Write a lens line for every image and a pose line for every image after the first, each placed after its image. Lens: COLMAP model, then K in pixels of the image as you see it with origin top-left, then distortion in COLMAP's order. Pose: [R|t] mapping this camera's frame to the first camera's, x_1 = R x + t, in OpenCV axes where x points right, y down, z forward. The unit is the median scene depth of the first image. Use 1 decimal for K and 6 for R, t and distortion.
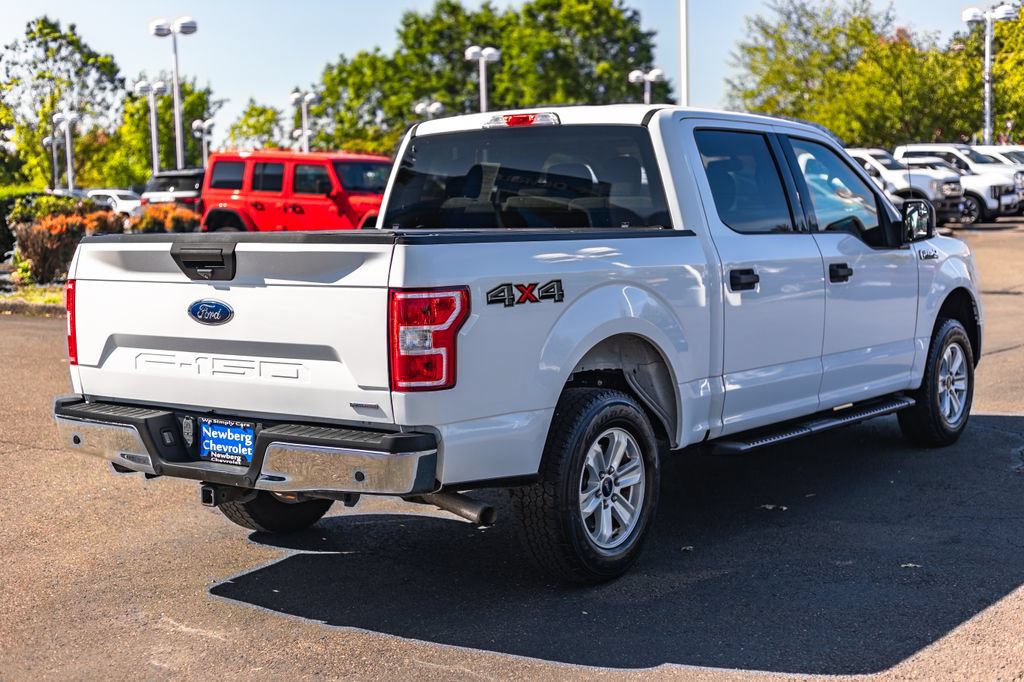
lens RADIAL K [[1486.5, 0, 512.0], [0, 1486.5, 341.0], [0, 0, 1]] dist [0.002813, 0.016578]
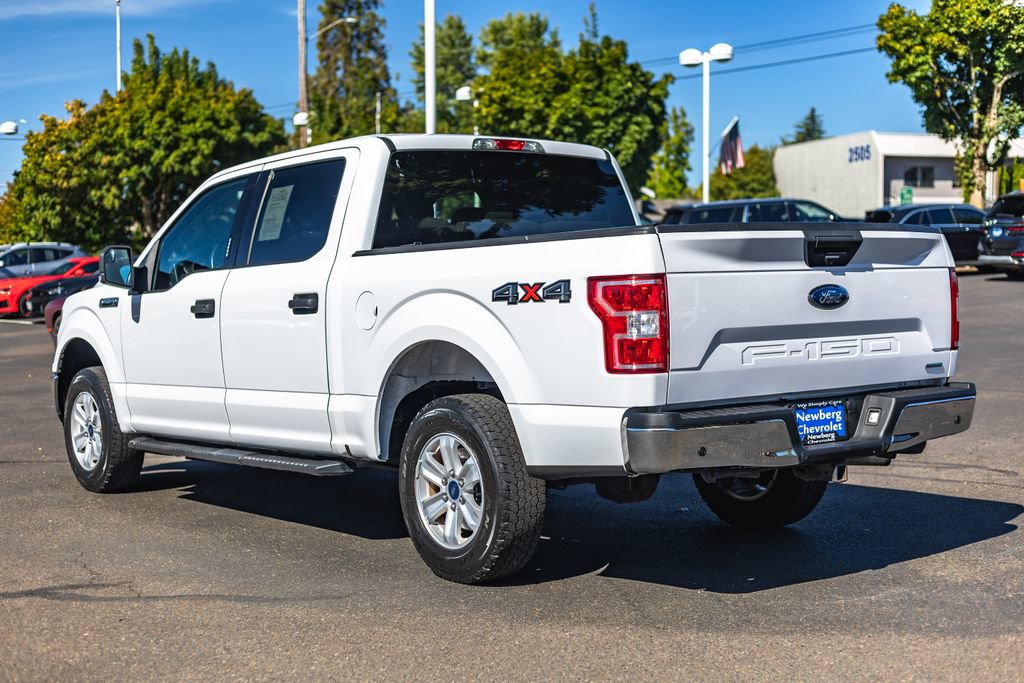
lens RADIAL K [[1454.8, 0, 512.0], [0, 1454.8, 341.5], [0, 0, 1]] dist [0.008369, -0.007486]
pose [[0.264790, -0.024564, 0.963993, -1.193297], [0.109857, 0.993936, -0.004849, -0.007310], [-0.958028, 0.107185, 0.265883, 0.897337]]
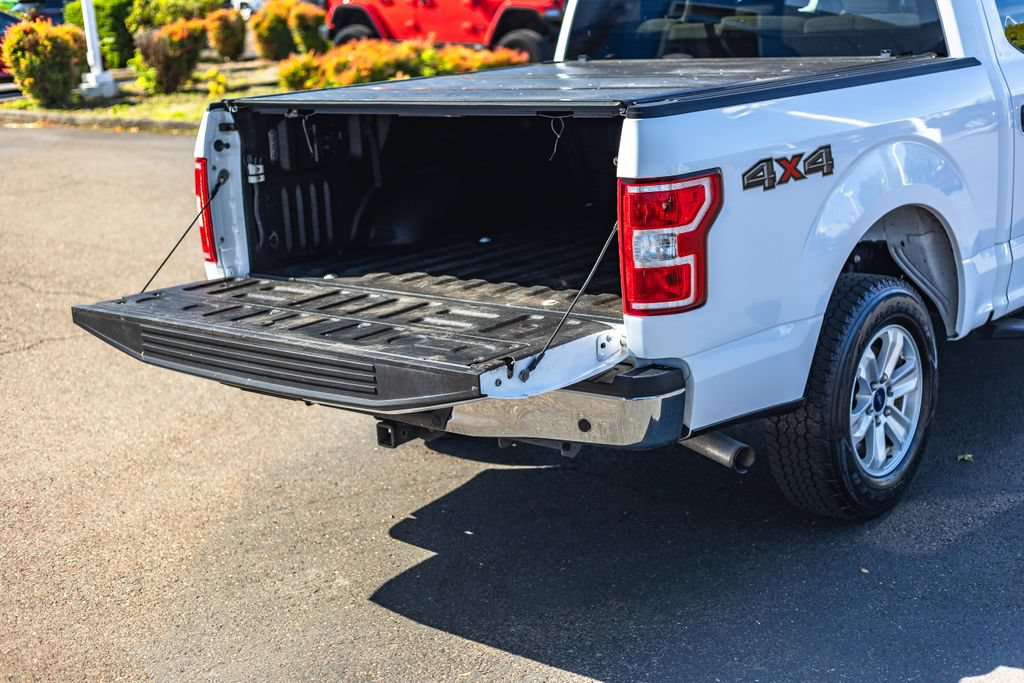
lens RADIAL K [[1454.8, 0, 512.0], [0, 1454.8, 341.5], [0, 0, 1]] dist [0.008369, -0.007486]
pose [[0.996156, -0.024674, -0.084053, -0.065948], [0.037577, 0.987108, 0.155580, -0.061197], [0.079131, -0.158140, 0.984241, 0.230890]]
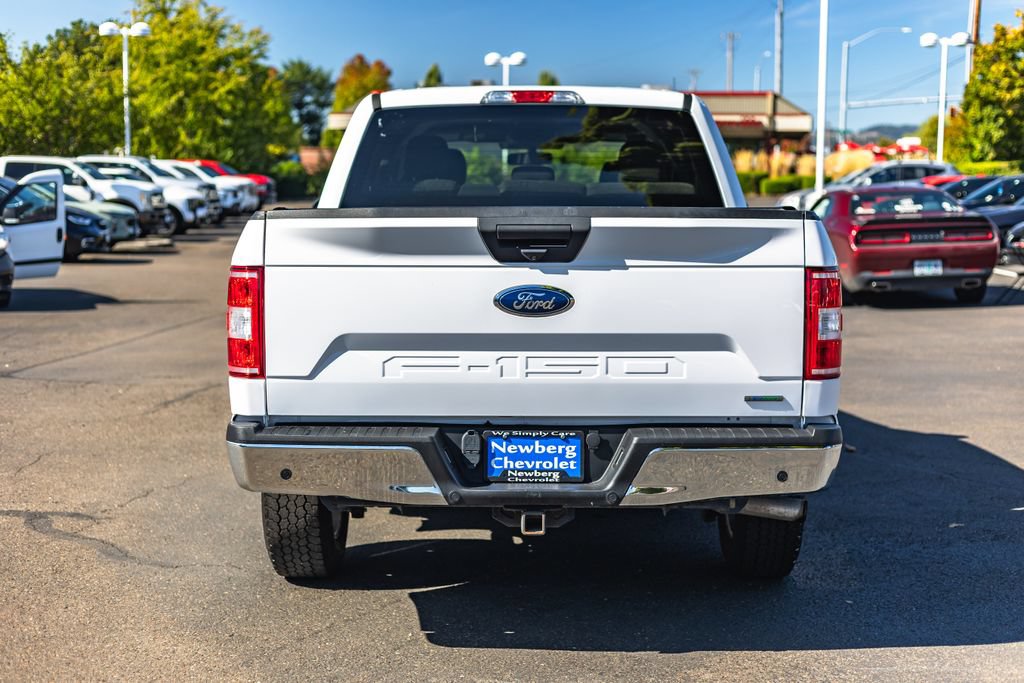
lens RADIAL K [[1486.5, 0, 512.0], [0, 1486.5, 341.5], [0, 0, 1]] dist [0.002813, 0.016578]
pose [[0.809613, -0.032324, 0.586074, -0.665964], [0.038492, 0.999257, 0.001939, 0.001050], [-0.585701, 0.020989, 0.810256, 0.317352]]
